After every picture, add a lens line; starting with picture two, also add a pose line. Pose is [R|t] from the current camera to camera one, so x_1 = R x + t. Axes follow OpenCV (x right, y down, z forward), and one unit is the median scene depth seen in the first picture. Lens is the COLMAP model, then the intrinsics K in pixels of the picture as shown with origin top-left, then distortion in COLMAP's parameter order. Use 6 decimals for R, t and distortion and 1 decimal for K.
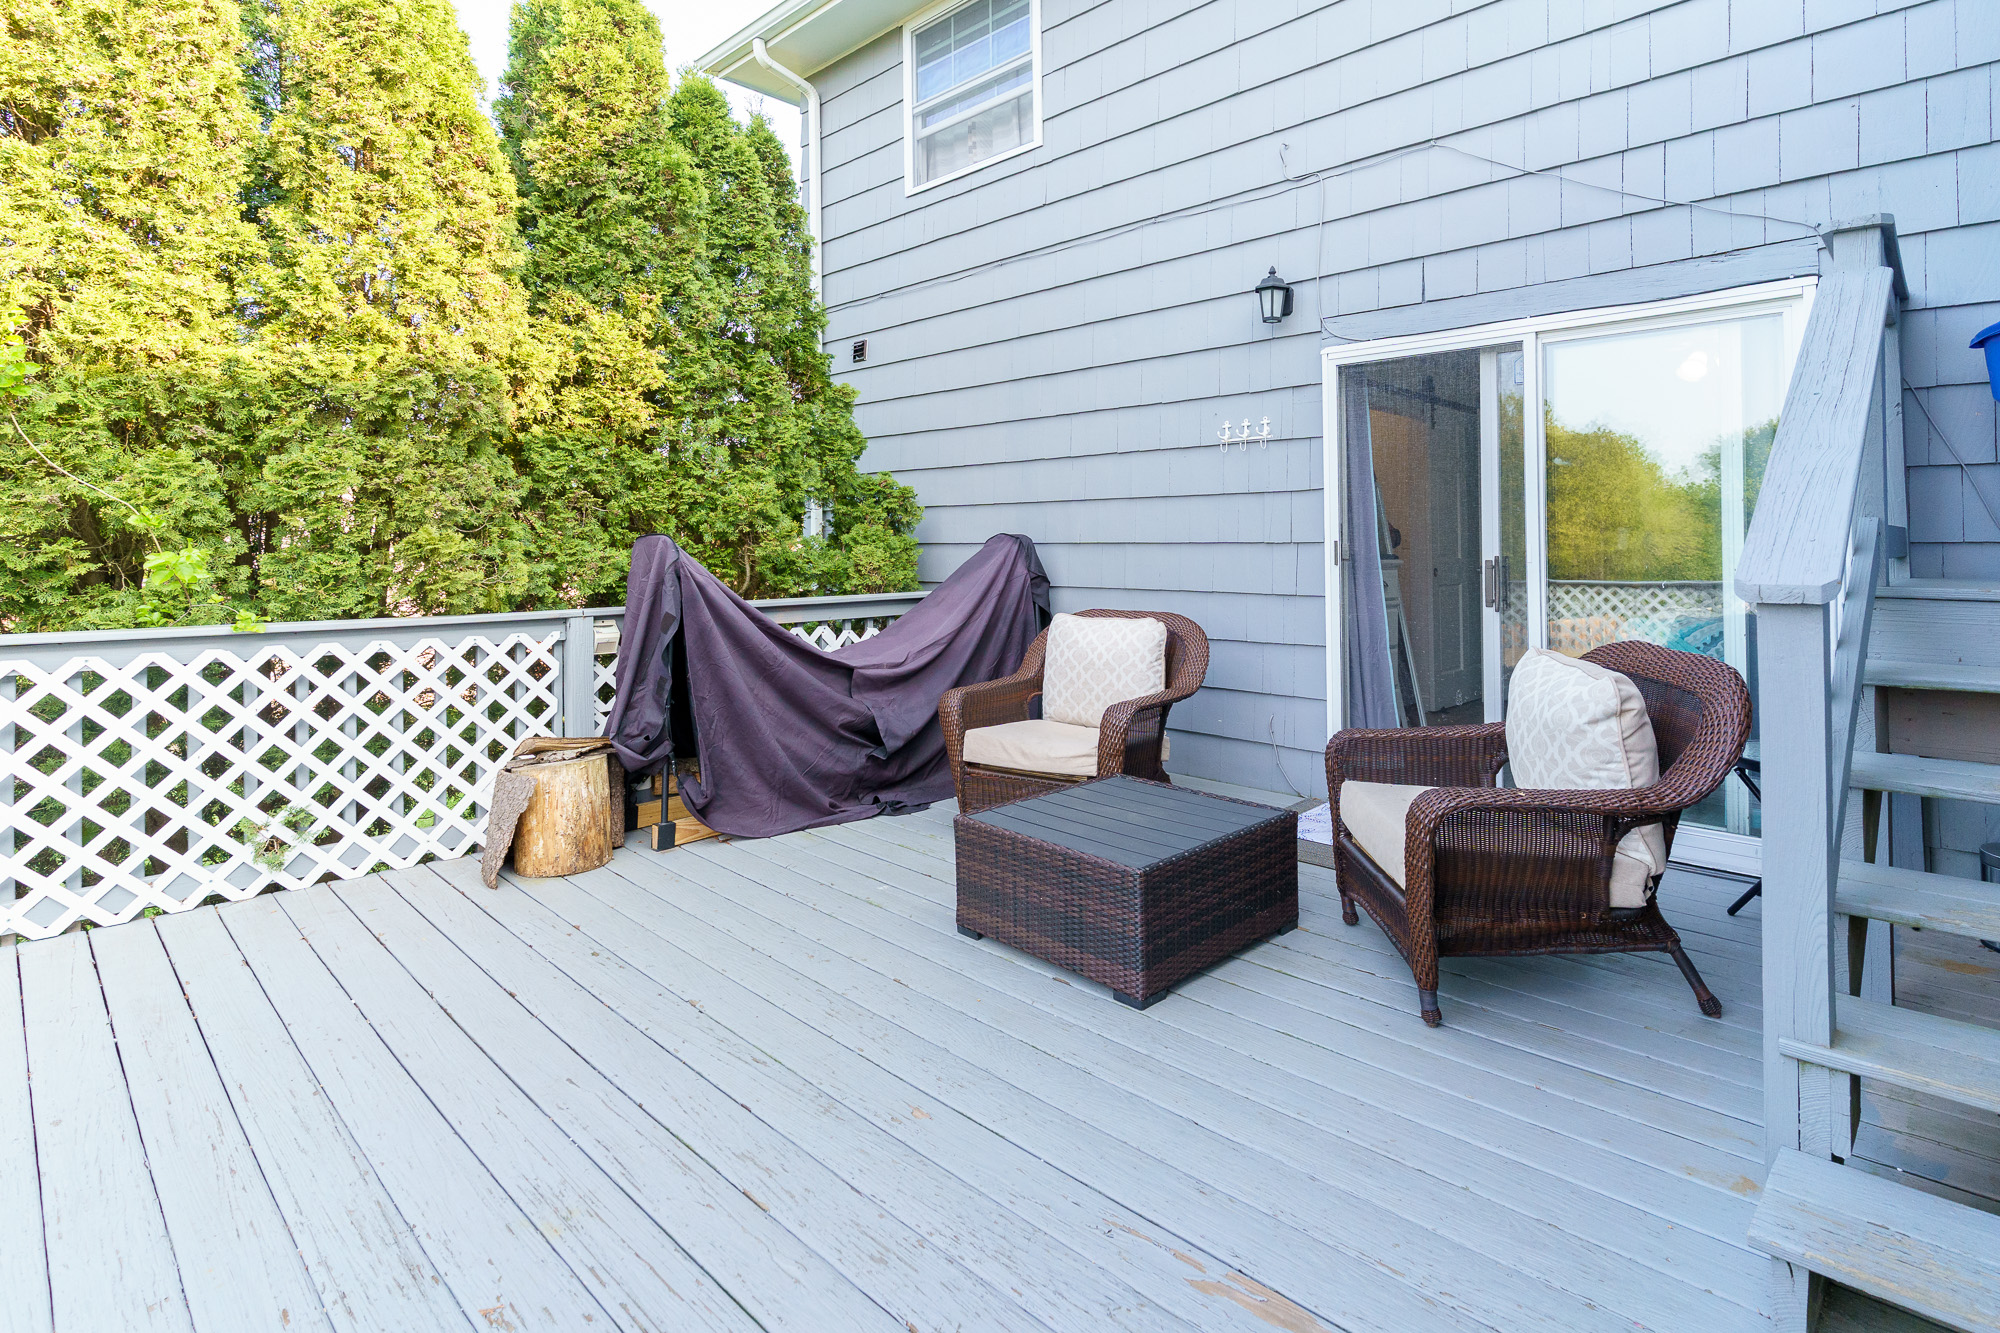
lens RADIAL K [[997.6, 0, 1009.0], [0, 997.6, 529.7], [0, 0, 1]] dist [0.000635, 0.000382]
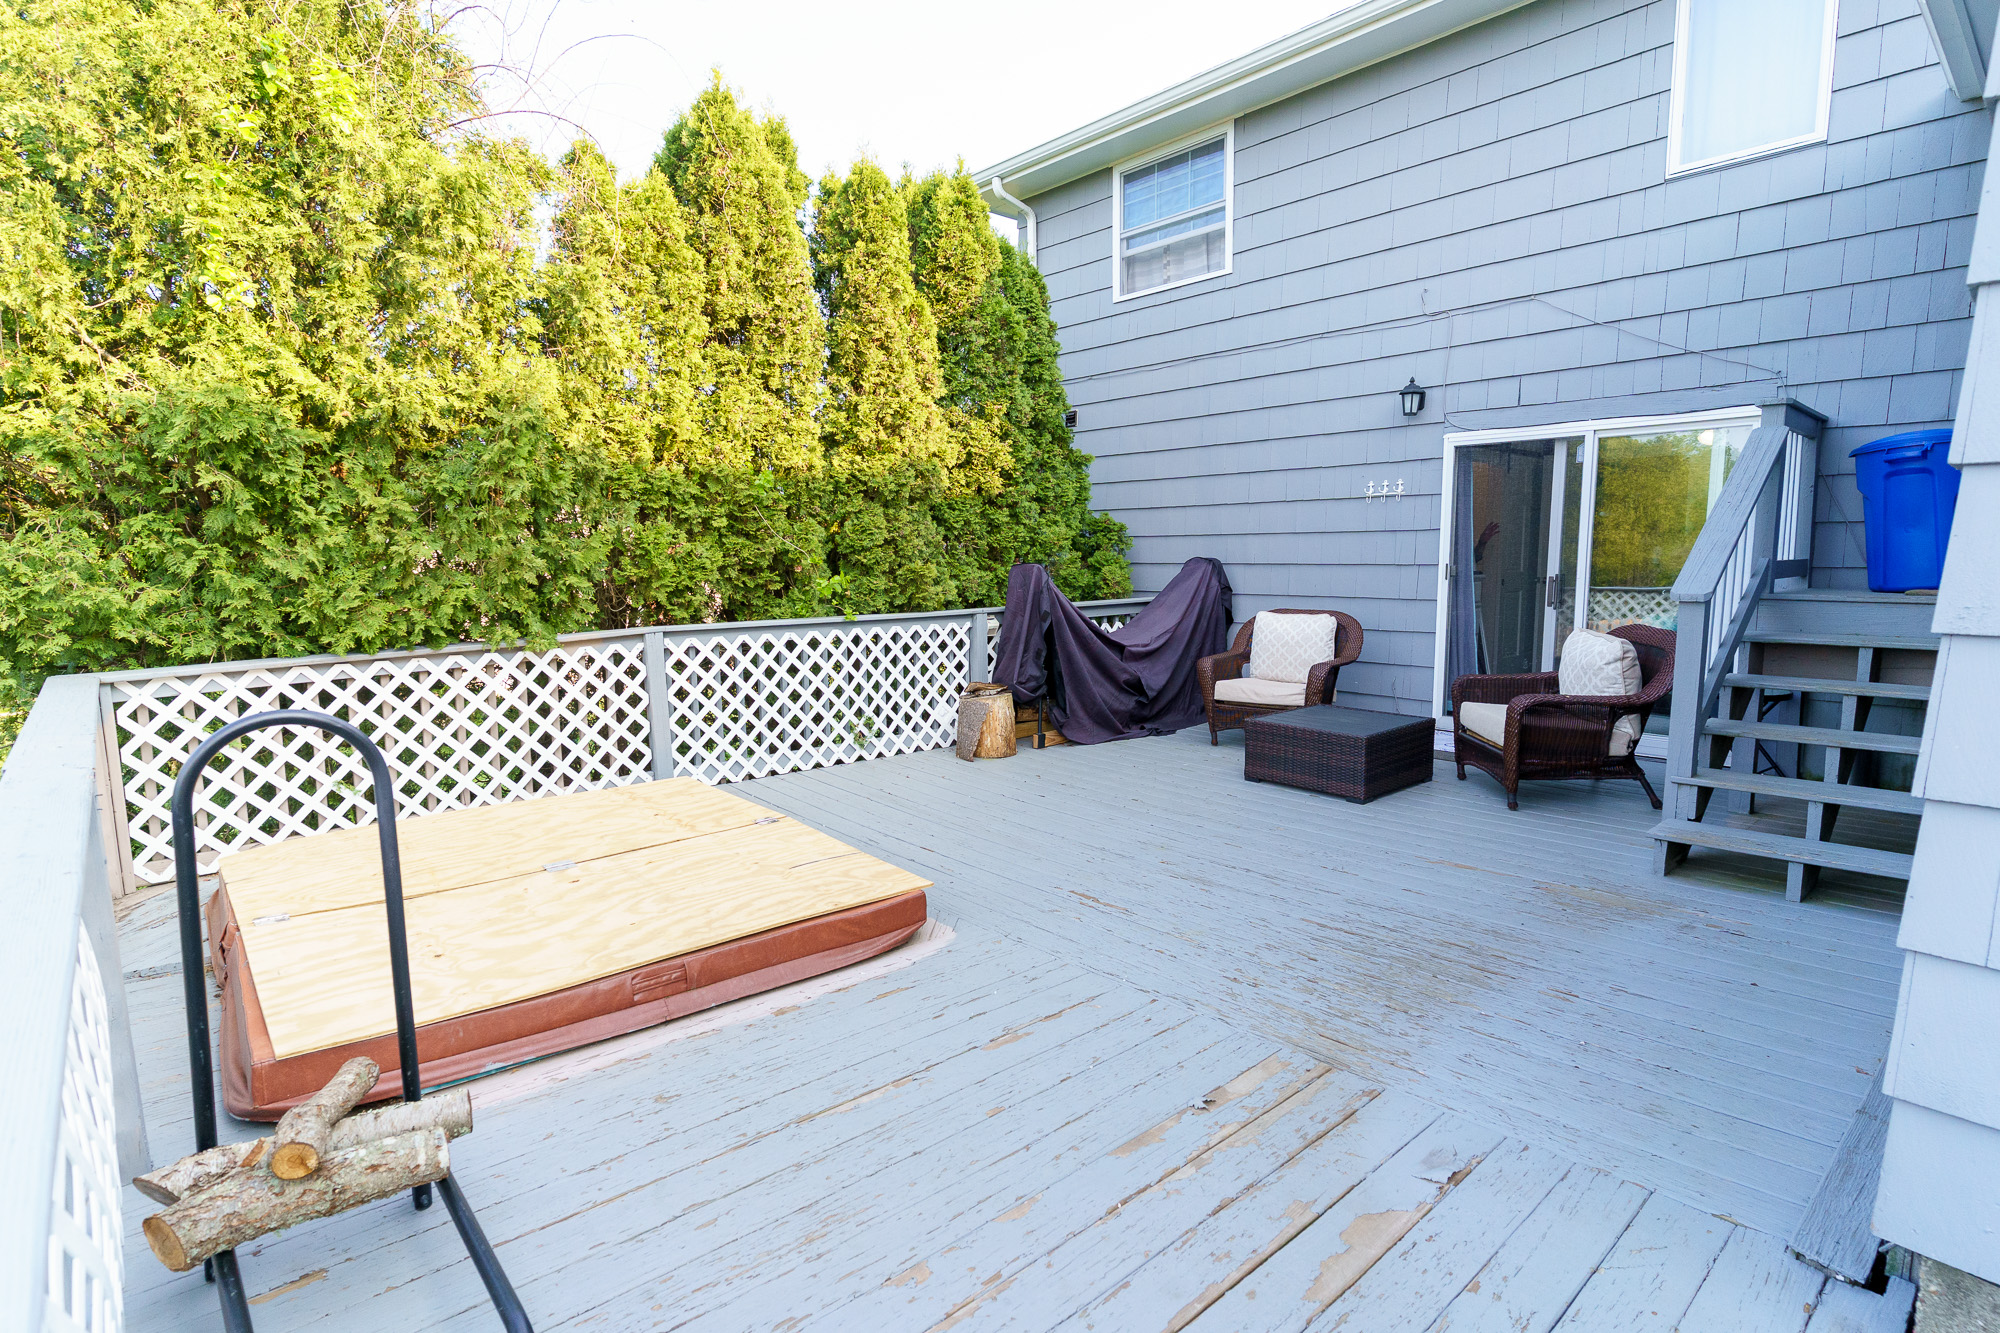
lens RADIAL K [[932.3, 0, 1000.0], [0, 932.3, 666.5], [0, 0, 1]] dist [0.001021, 0.000549]
pose [[0.997697, 0.002358, -0.067781, -0.279080], [0.006826, 0.990829, 0.134947, -0.032418], [0.067477, -0.135099, 0.988532, -0.517638]]
